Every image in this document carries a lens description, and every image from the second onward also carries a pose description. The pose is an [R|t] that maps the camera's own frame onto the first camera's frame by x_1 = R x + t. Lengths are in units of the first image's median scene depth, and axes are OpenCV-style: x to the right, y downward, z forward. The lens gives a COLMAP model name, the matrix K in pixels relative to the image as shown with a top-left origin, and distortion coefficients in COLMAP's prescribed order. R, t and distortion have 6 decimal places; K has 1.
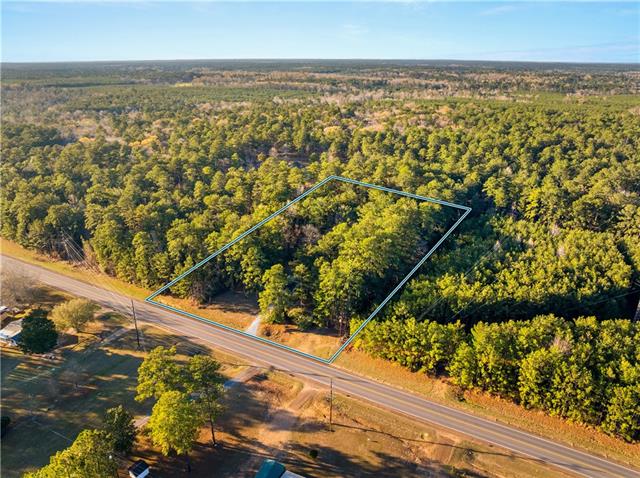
lens RADIAL K [[450.1, 0, 320.0], [0, 450.1, 239.0], [0, 0, 1]] dist [-0.042483, 0.004291]
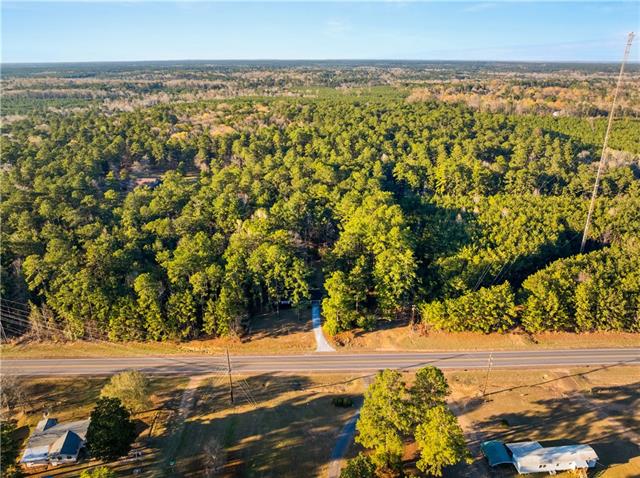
lens RADIAL K [[450.1, 0, 320.0], [0, 450.1, 239.0], [0, 0, 1]] dist [-0.042483, 0.004291]
pose [[0.870101, -0.188992, 0.455199, -0.565506], [0.189210, 0.980878, 0.045577, -0.065029], [-0.455108, 0.046471, 0.889223, 0.152082]]
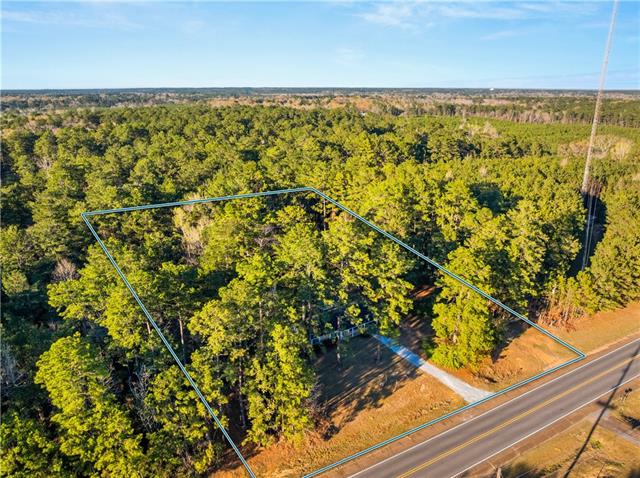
lens RADIAL K [[463.5, 0, 320.0], [0, 463.5, 239.0], [0, 0, 1]] dist [-0.049807, 0.002416]
pose [[0.535296, -0.264423, 0.802209, -0.620929], [0.315989, 0.943464, 0.100131, -0.061568], [-0.783333, 0.199889, 0.588587, 0.823516]]
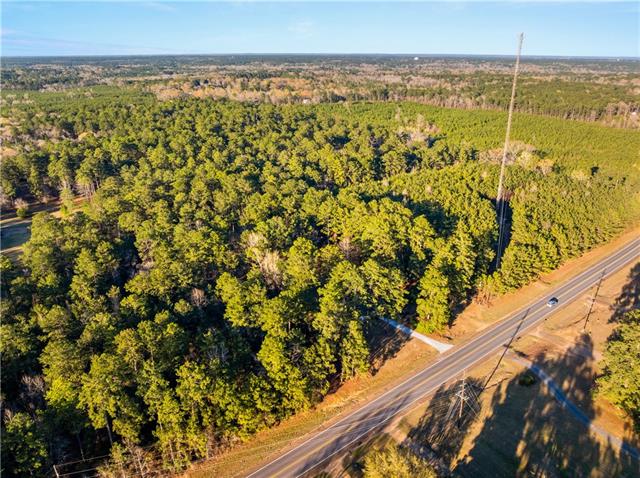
lens RADIAL K [[463.5, 0, 320.0], [0, 463.5, 239.0], [0, 0, 1]] dist [-0.049807, 0.002416]
pose [[0.400985, -0.343690, 0.849169, -1.018819], [0.340895, 0.916366, 0.209913, -0.294568], [-0.850295, 0.205306, 0.484611, 0.724745]]
